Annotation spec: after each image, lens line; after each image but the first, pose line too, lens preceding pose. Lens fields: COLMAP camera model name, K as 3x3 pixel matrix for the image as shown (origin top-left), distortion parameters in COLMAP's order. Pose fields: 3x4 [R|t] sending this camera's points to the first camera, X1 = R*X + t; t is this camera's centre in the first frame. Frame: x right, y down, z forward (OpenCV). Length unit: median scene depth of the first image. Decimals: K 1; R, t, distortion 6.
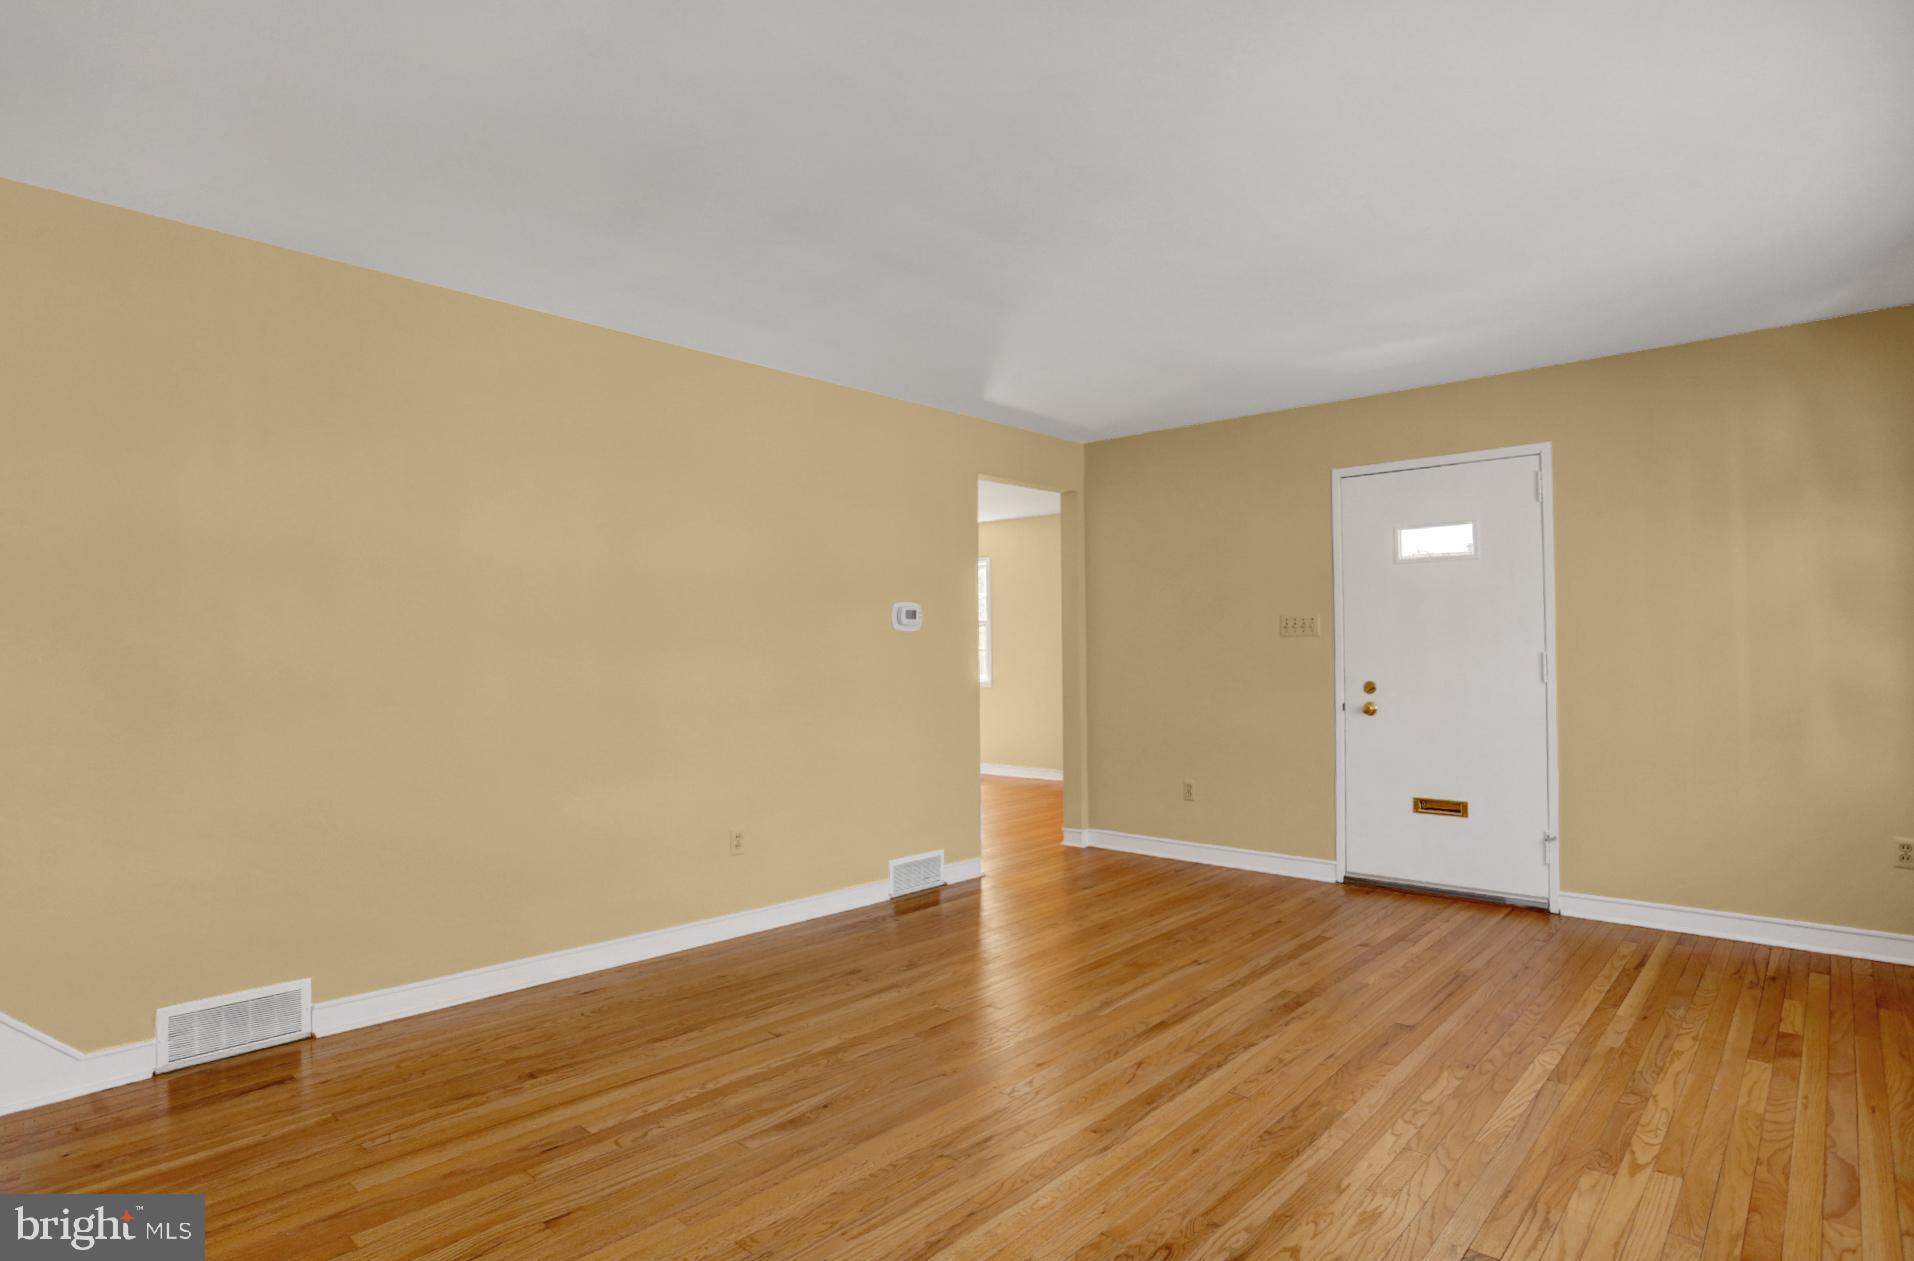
lens RADIAL K [[1011.5, 0, 957.0], [0, 1011.5, 630.5], [0, 0, 1]] dist [-0.075780, 0.033736]
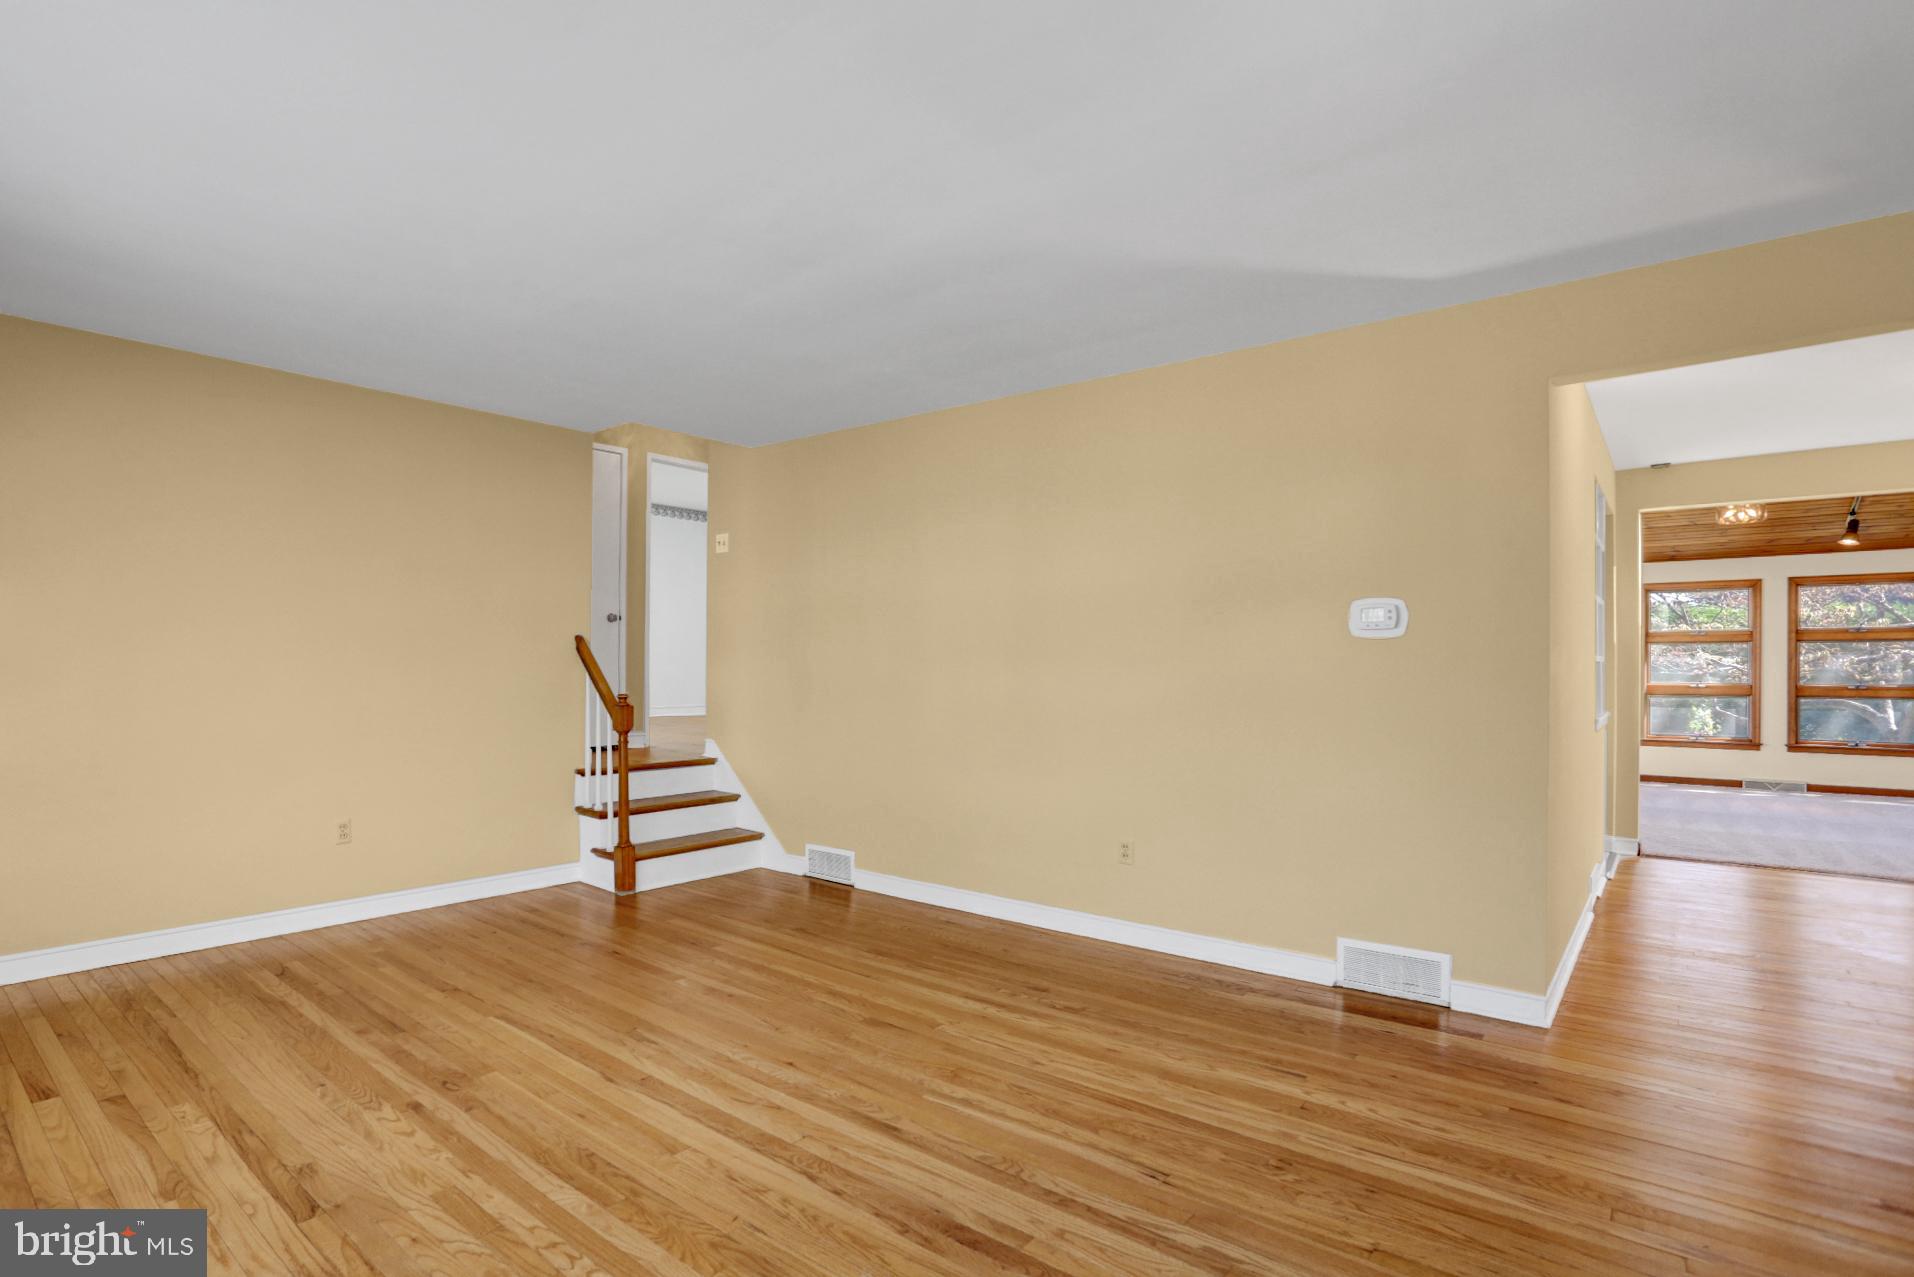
lens RADIAL K [[963.6, 0, 949.3], [0, 963.6, 661.0], [0, 0, 1]] dist [-0.085563, 0.040573]
pose [[0.045607, 0.003859, -0.998952, 0.894522], [0.021631, 0.999754, 0.004850, 0.008931], [0.998725, -0.021829, 0.045512, 0.933741]]
